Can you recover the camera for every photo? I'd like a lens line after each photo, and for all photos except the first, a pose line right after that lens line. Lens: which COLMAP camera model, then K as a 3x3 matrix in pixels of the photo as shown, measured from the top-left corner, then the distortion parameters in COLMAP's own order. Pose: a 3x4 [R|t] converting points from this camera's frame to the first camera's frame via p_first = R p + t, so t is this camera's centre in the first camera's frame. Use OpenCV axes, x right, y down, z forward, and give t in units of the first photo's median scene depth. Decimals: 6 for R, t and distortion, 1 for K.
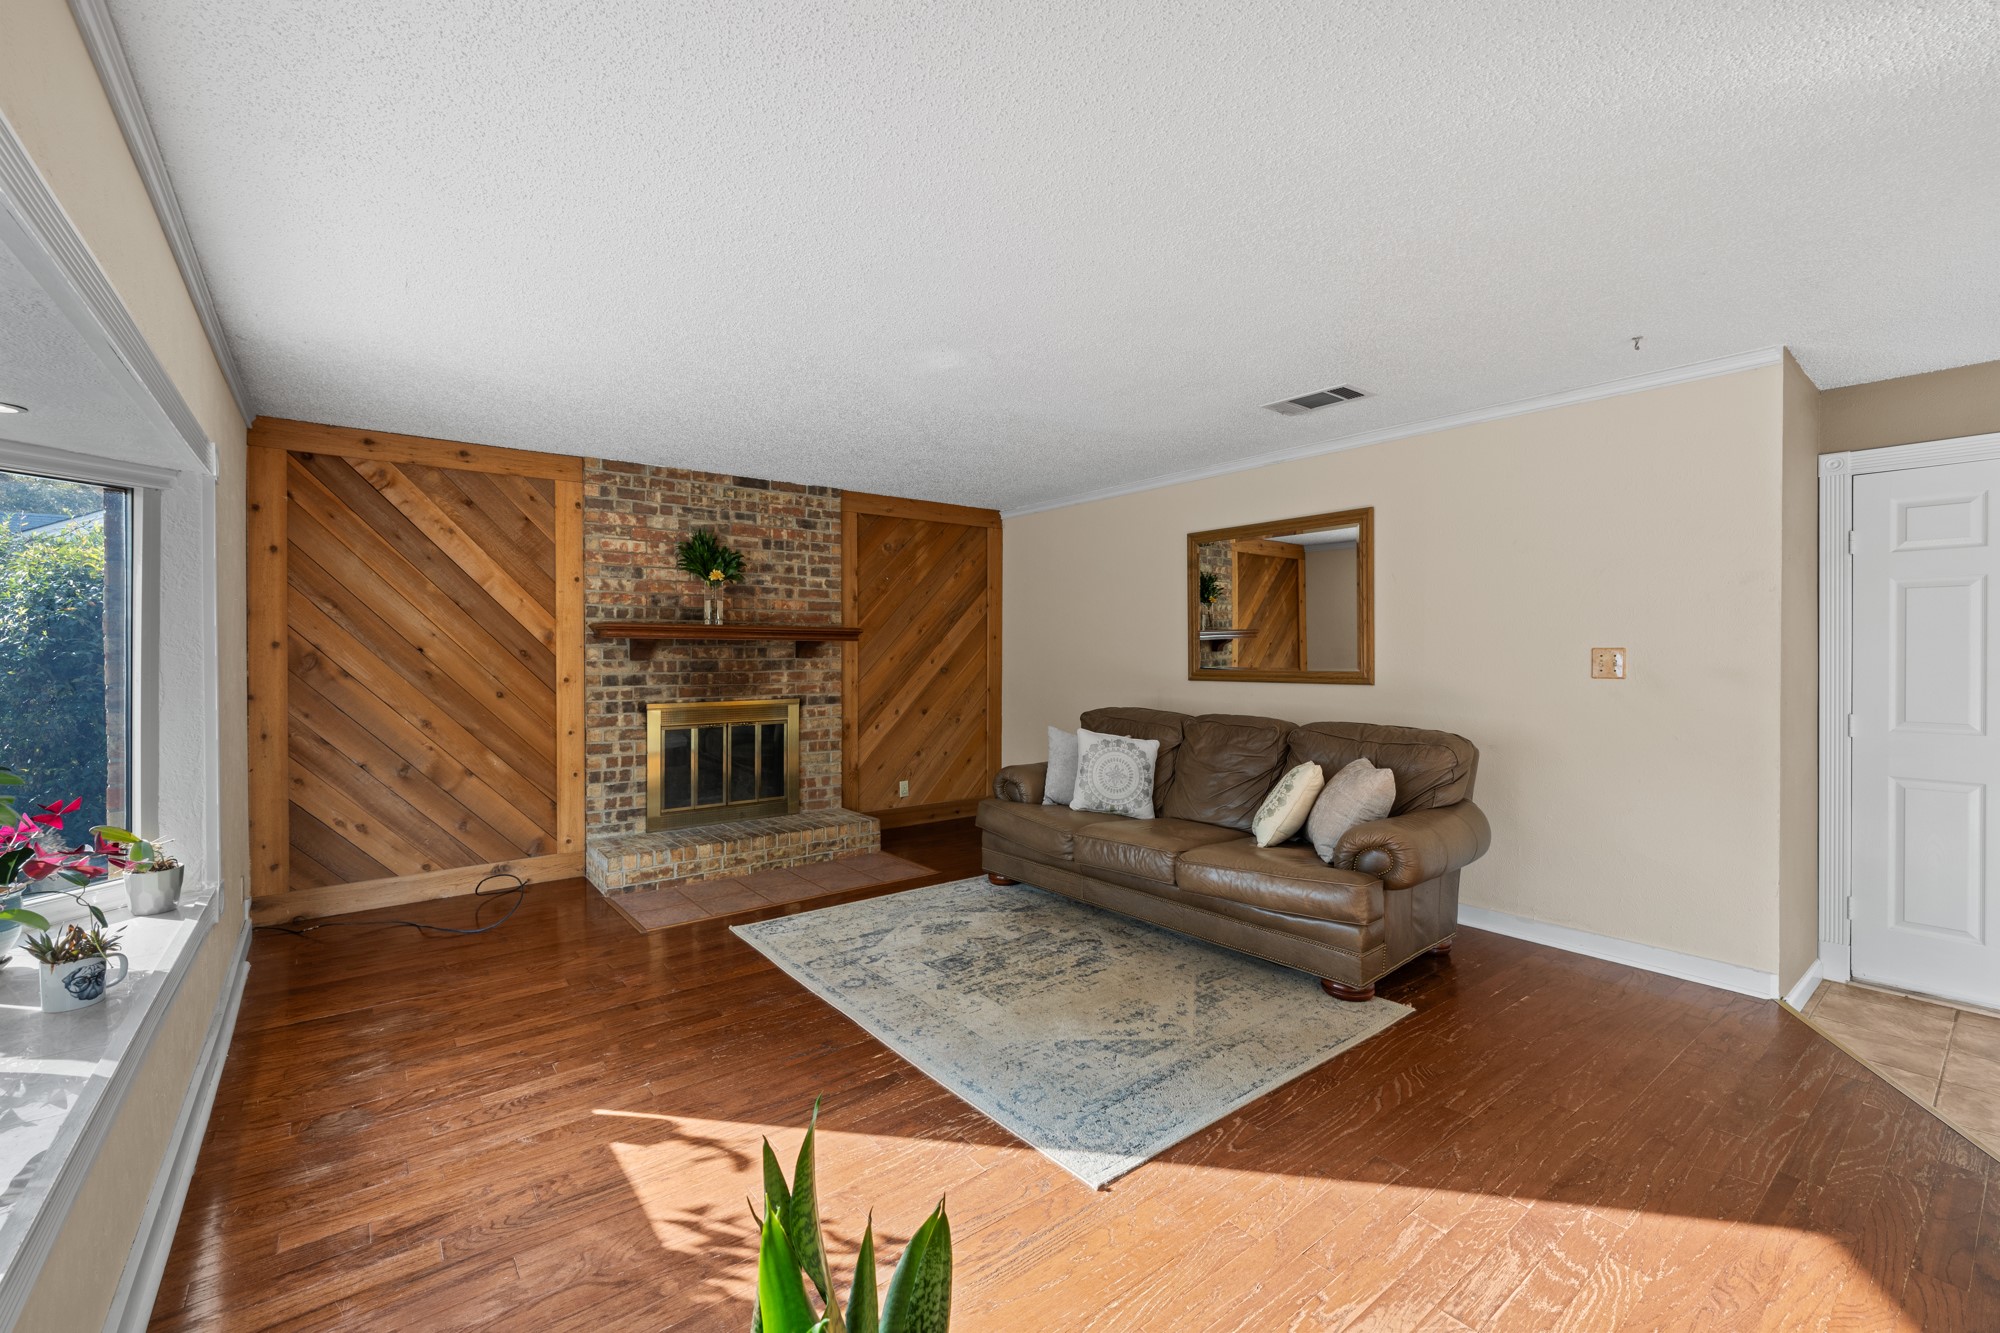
lens RADIAL K [[840.2, 0, 986.0], [0, 840.2, 657.9], [0, 0, 1]] dist [0.000069, 0.000599]
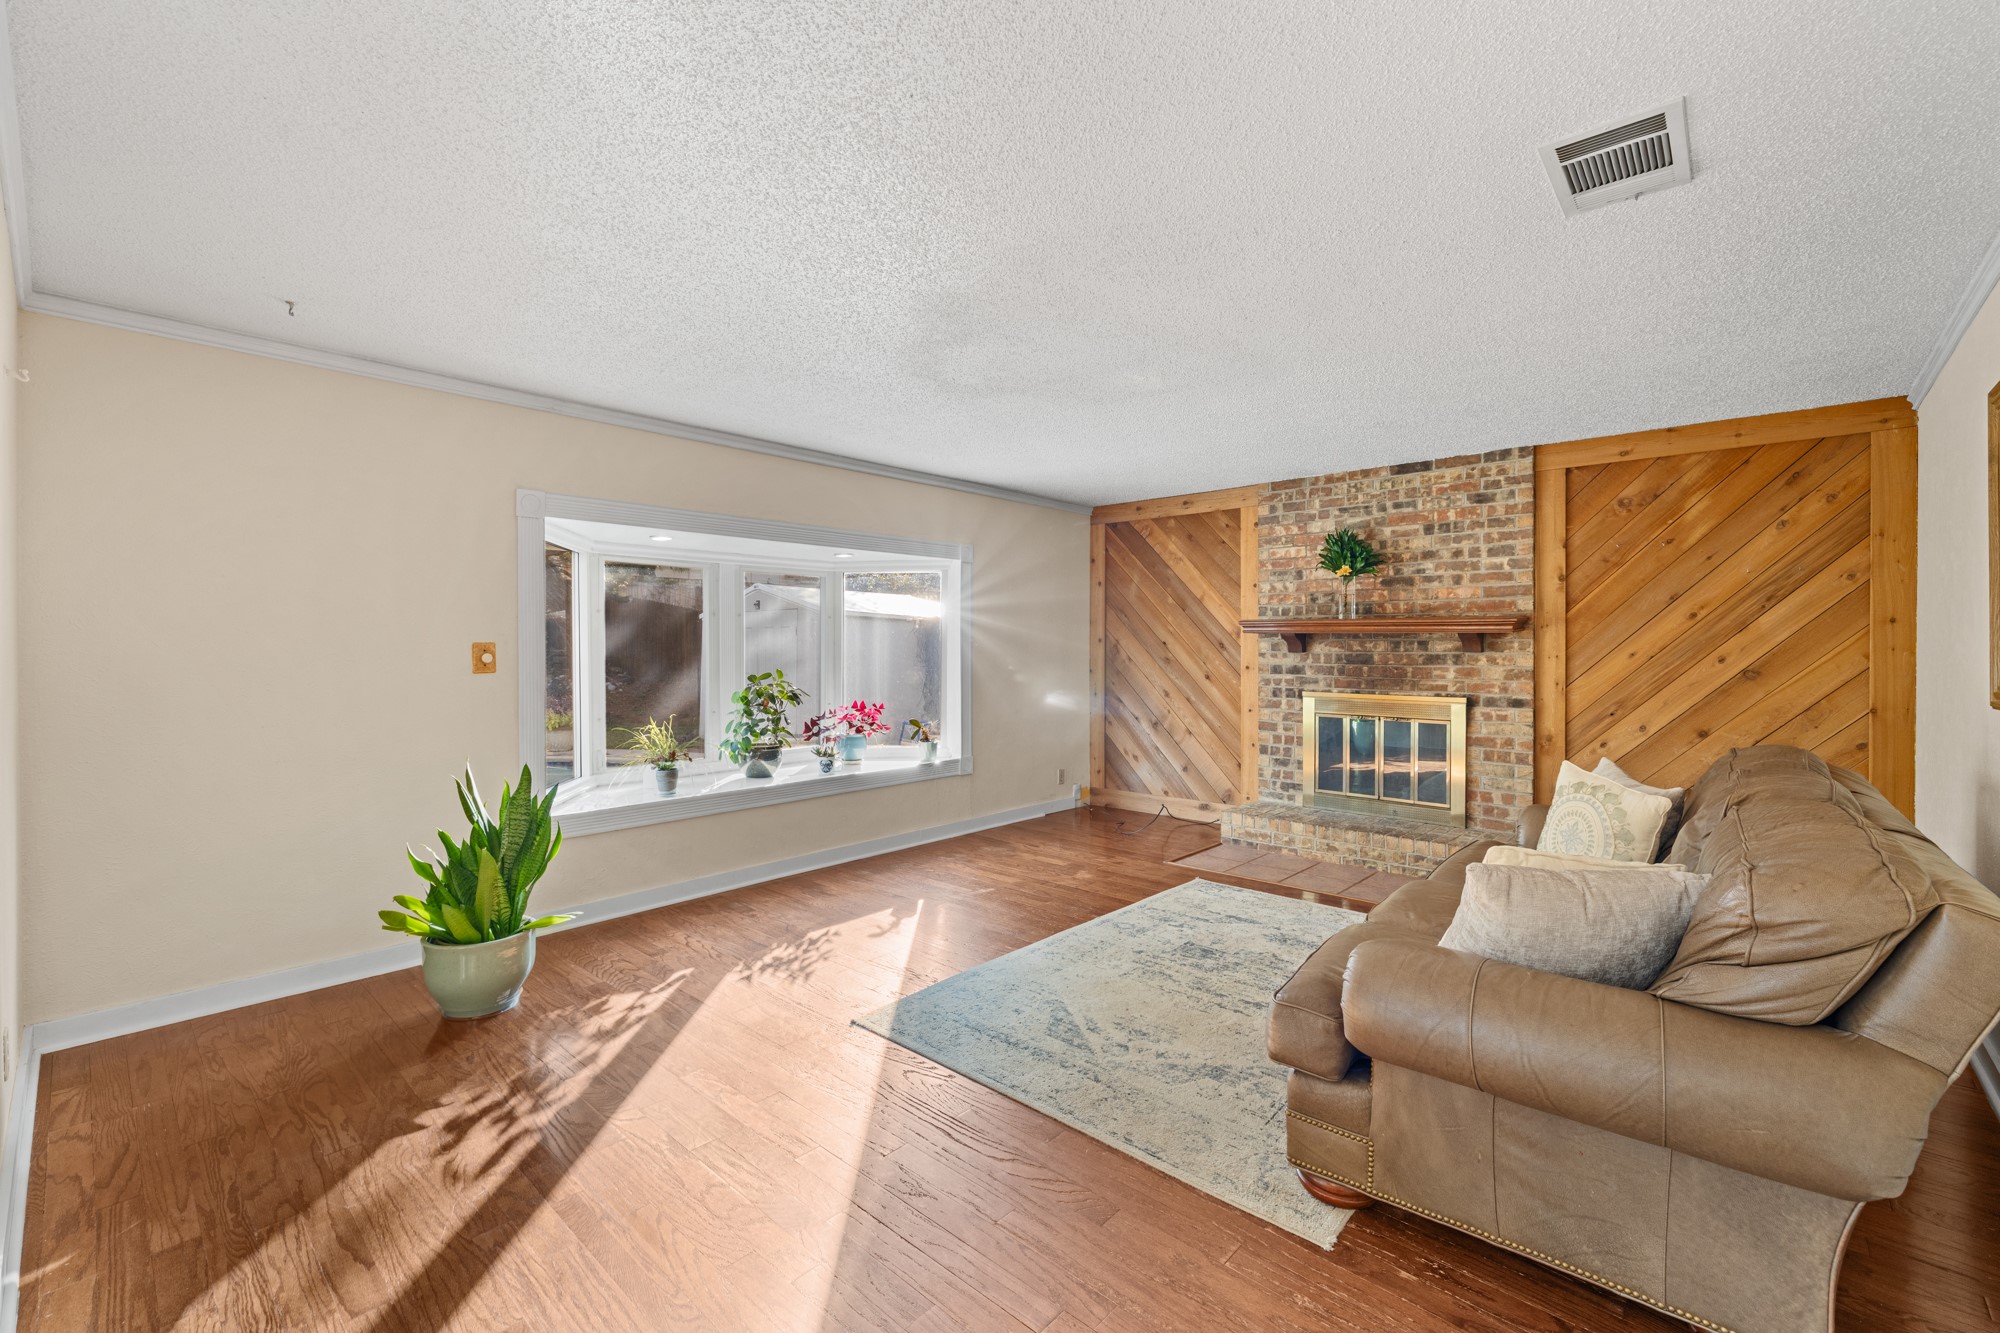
lens RADIAL K [[846.3, 0, 985.7], [0, 846.3, 647.3], [0, 0, 1]] dist [0.003147, 0.000593]
pose [[0.163226, 0.004498, -0.986578, 0.647943], [-0.008290, 0.999961, 0.003188, -0.003967], [0.986554, 0.007658, 0.163257, 0.402939]]
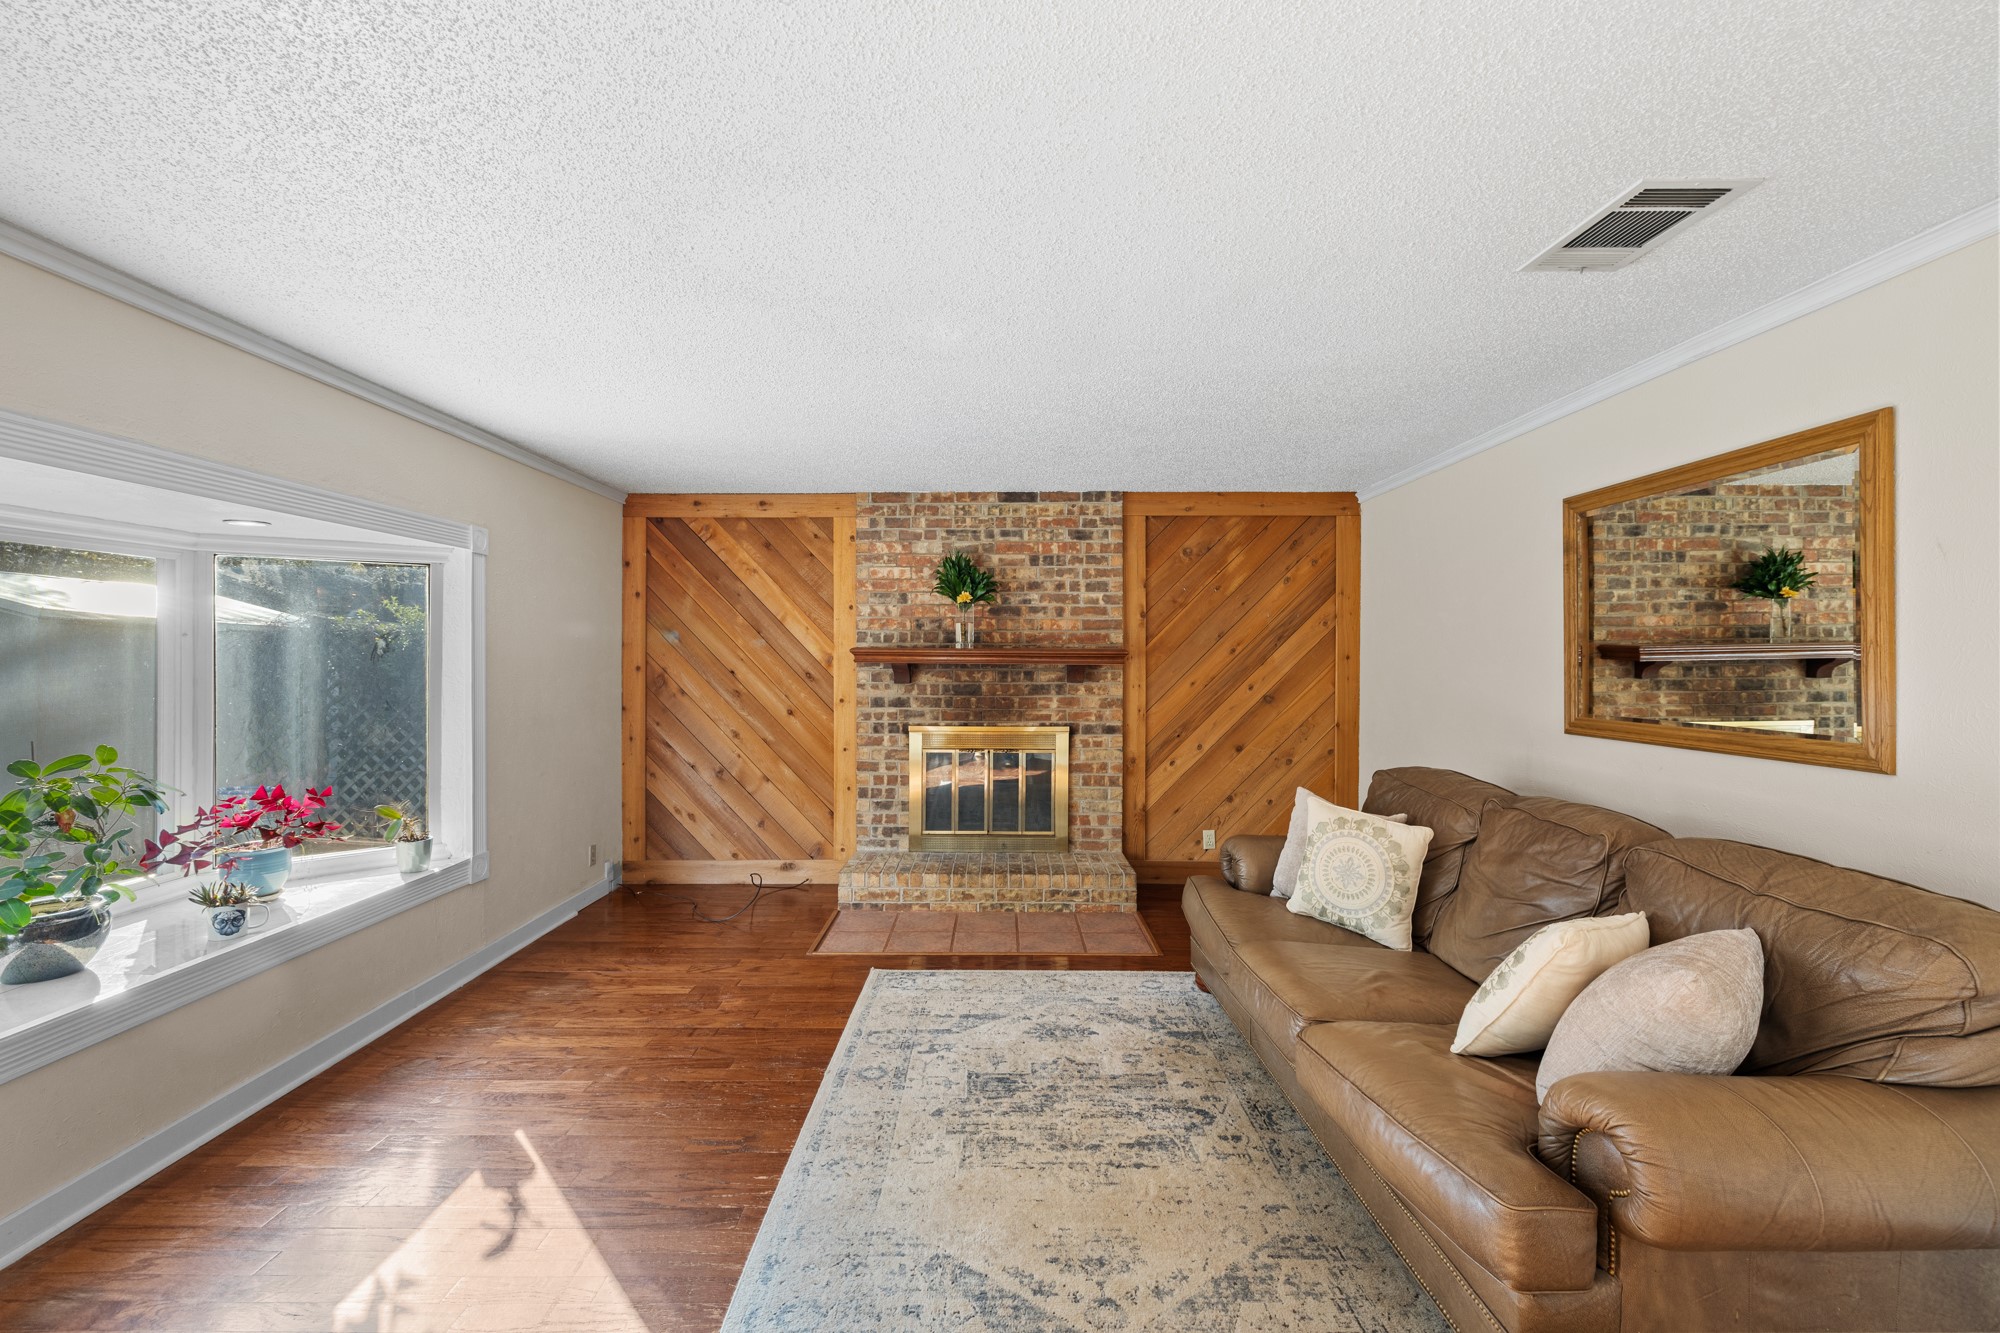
lens RADIAL K [[840.2, 0, 986.0], [0, 840.2, 657.9], [0, 0, 1]] dist [0.000069, 0.000599]
pose [[0.782600, 0.004019, -0.622513, 0.310875], [-0.007618, 0.999966, -0.003120, -0.025816], [0.622479, 0.007184, 0.782604, 0.259088]]
